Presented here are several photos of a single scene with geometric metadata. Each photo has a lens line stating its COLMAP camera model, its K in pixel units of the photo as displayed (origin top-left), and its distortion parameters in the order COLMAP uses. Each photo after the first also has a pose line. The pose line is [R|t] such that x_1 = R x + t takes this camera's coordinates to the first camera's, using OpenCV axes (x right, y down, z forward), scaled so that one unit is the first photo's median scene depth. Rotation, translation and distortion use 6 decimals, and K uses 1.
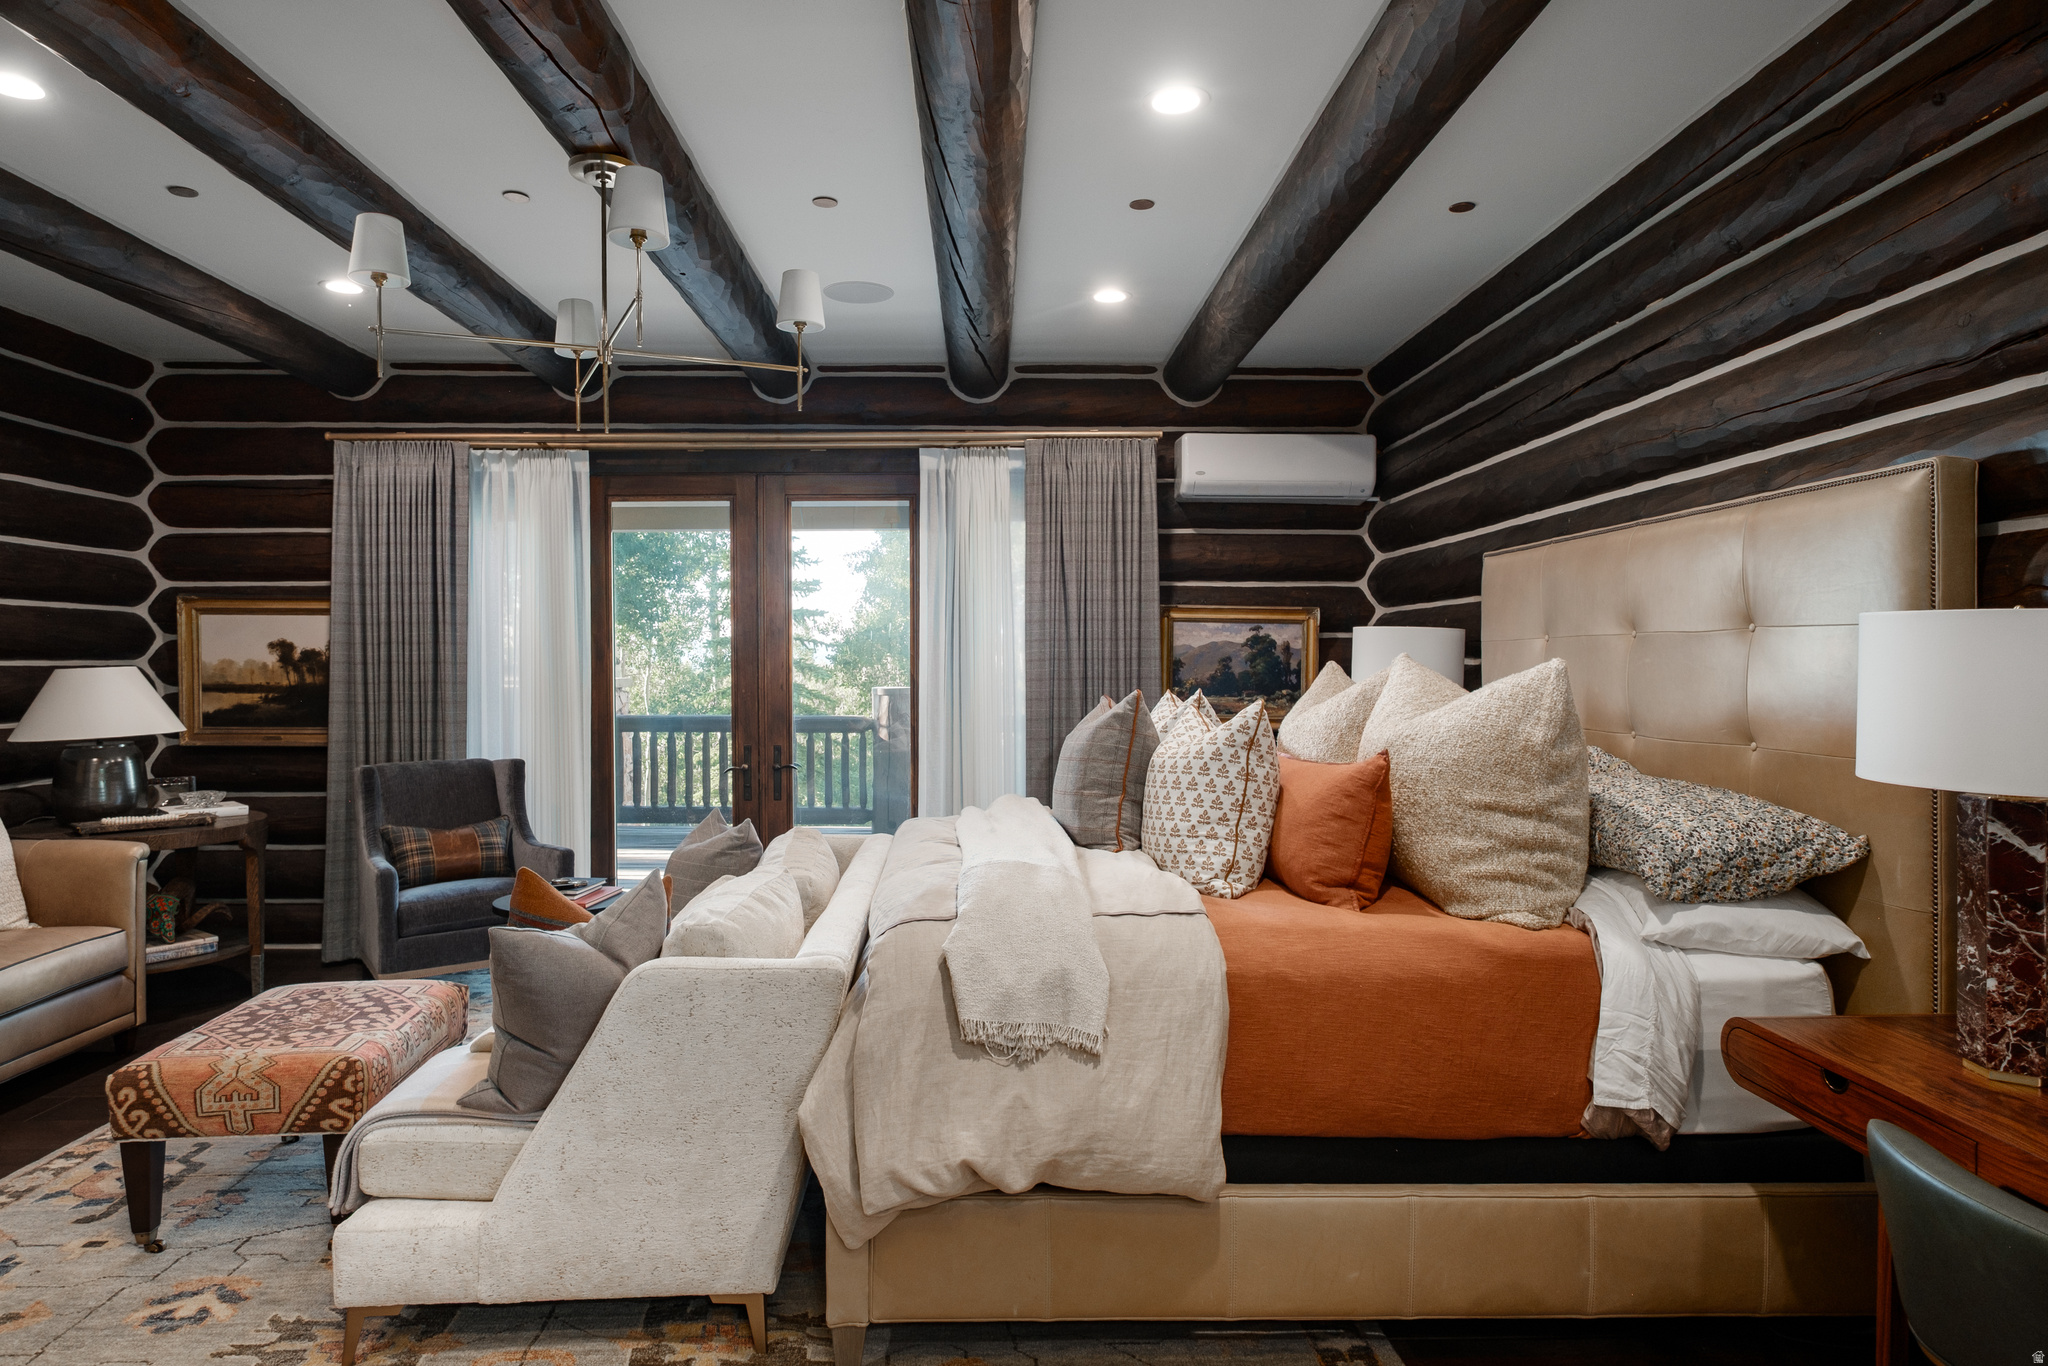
lens RADIAL K [[1224.0, 0, 1014.5], [0, 1224.0, 665.5], [0, 0, 1]] dist [-0.002343, -0.000458]
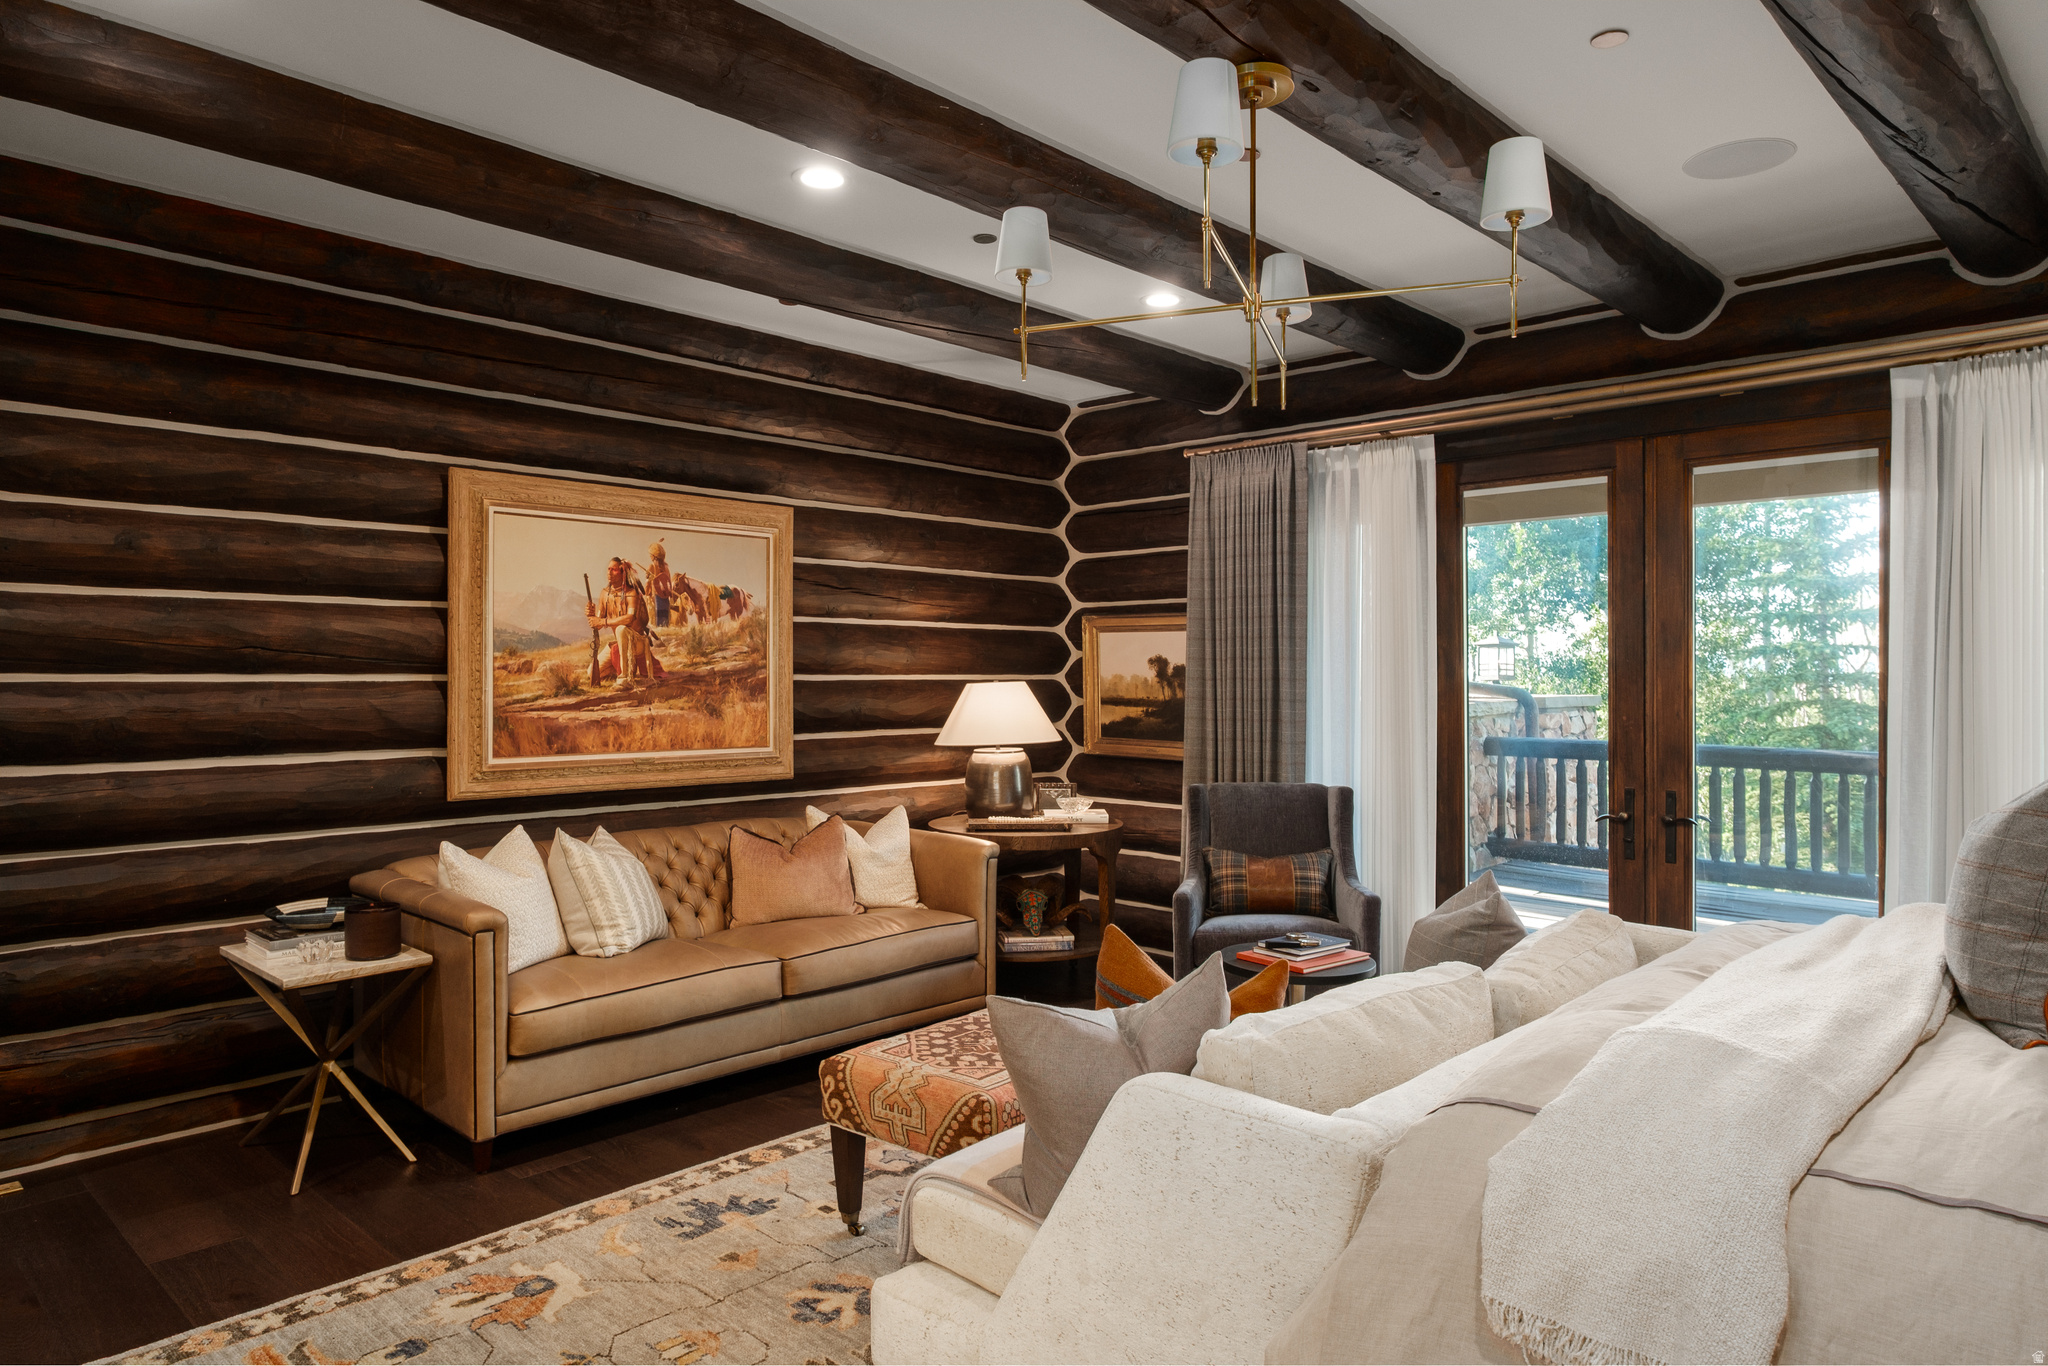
lens RADIAL K [[1289.5, 0, 1014.3], [0, 1289.5, 679.1], [0, 0, 1]] dist [-0.003377, -0.000671]
pose [[0.698267, 0.007806, -0.715795, 0.100135], [-0.006484, 0.999968, 0.004580, -0.005597], [0.715808, 0.001443, 0.698295, 0.160435]]
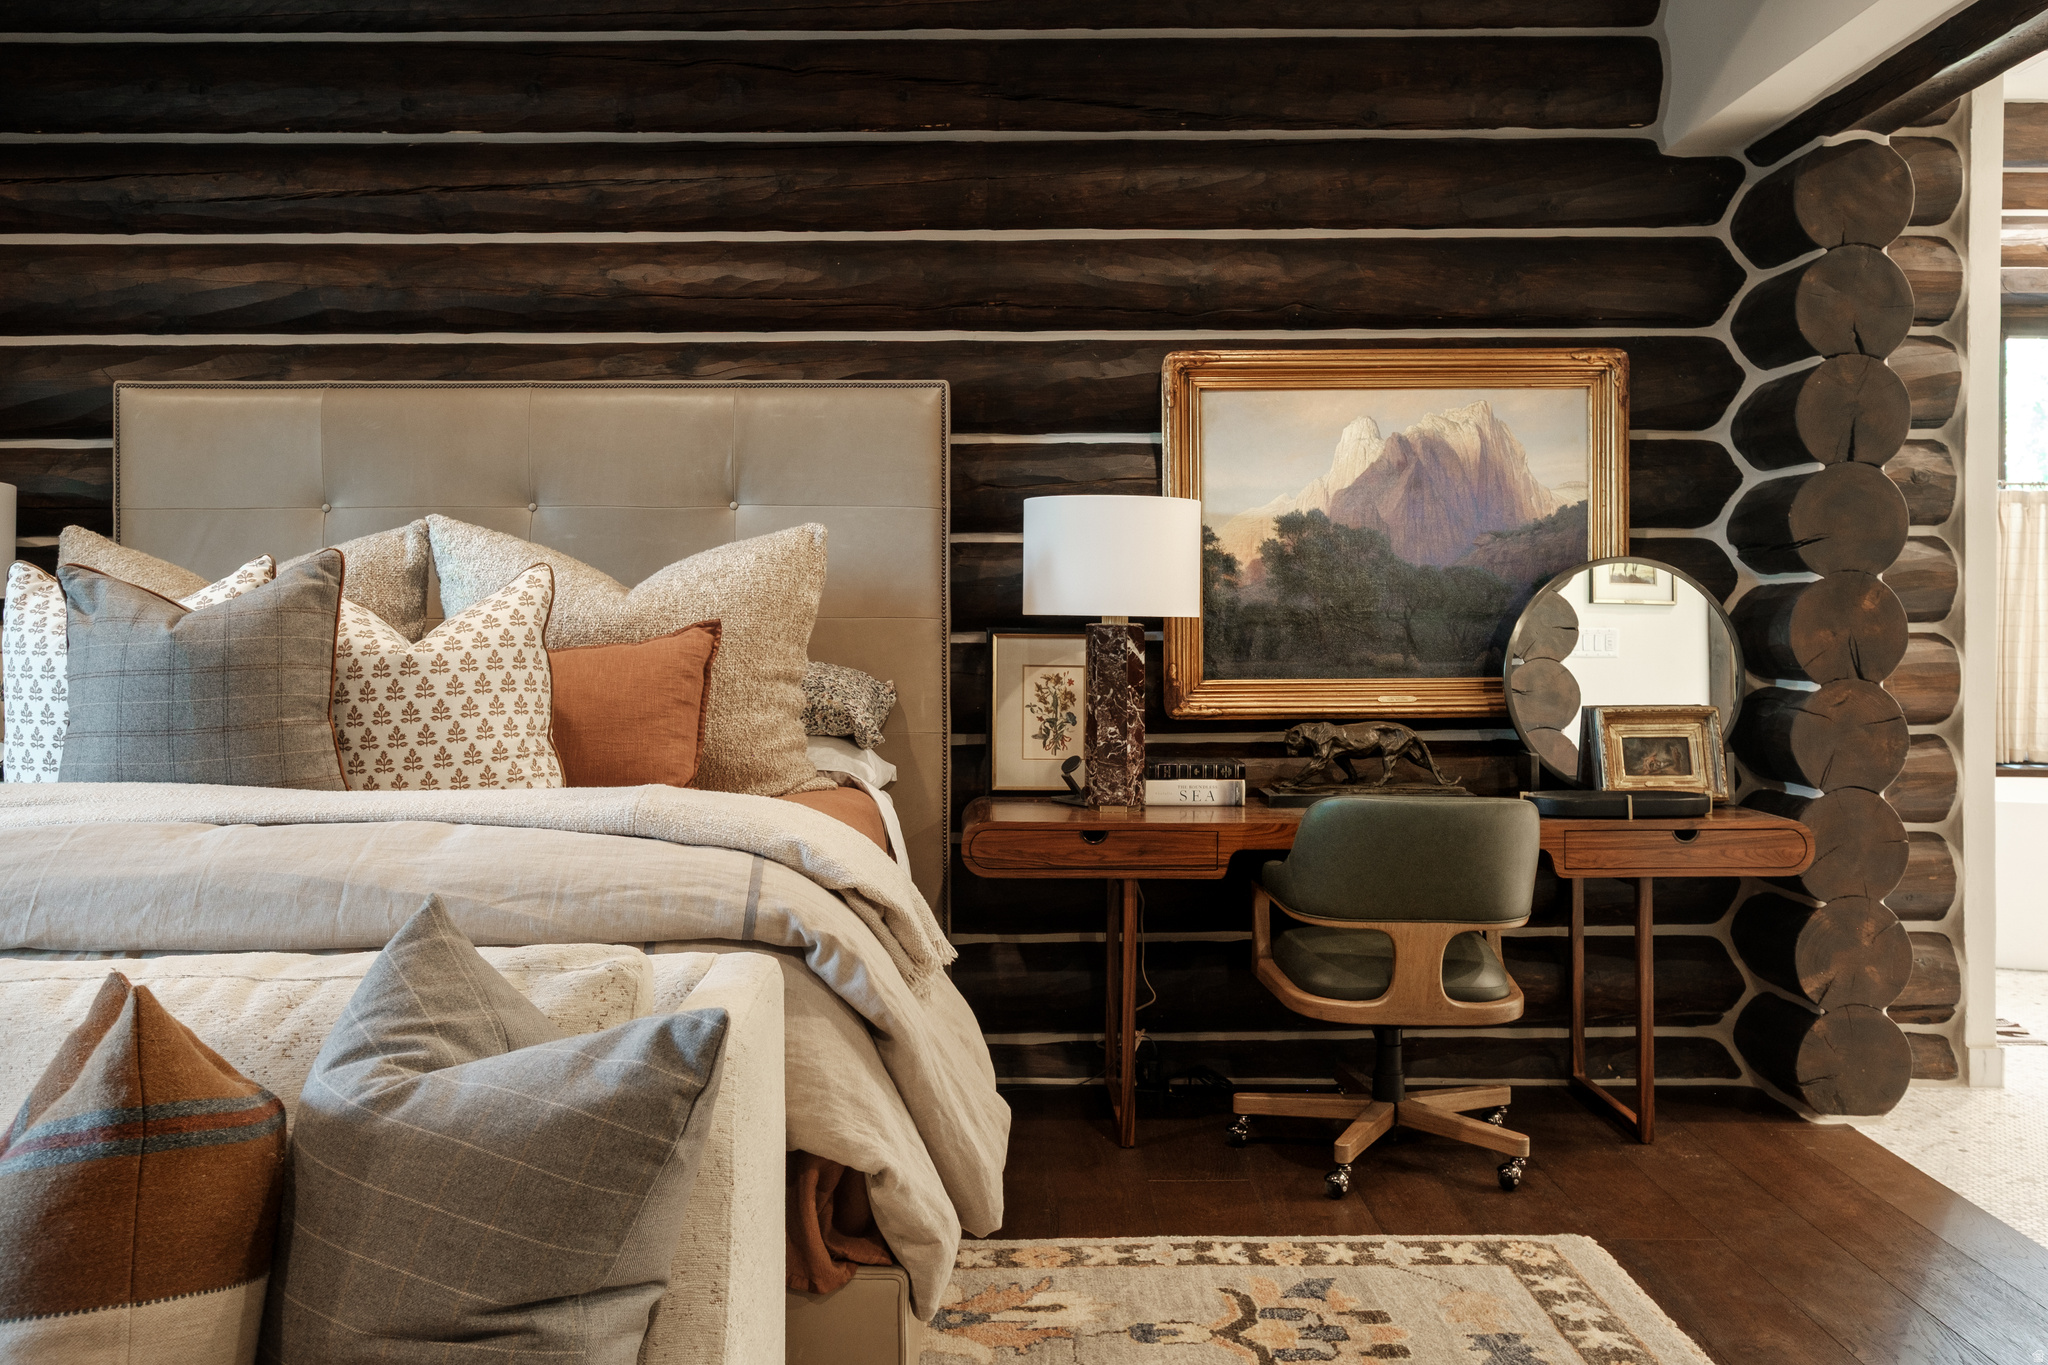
lens RADIAL K [[1692.1, 0, 1014.8], [0, 1692.1, 608.1], [0, 0, 1]] dist [-0.003664, 0.005382]
pose [[0.019629, 0.001247, 0.999807, -0.439678], [0.005095, 0.999986, -0.001347, 0.031301], [-0.999794, 0.005121, 0.019623, 0.377609]]
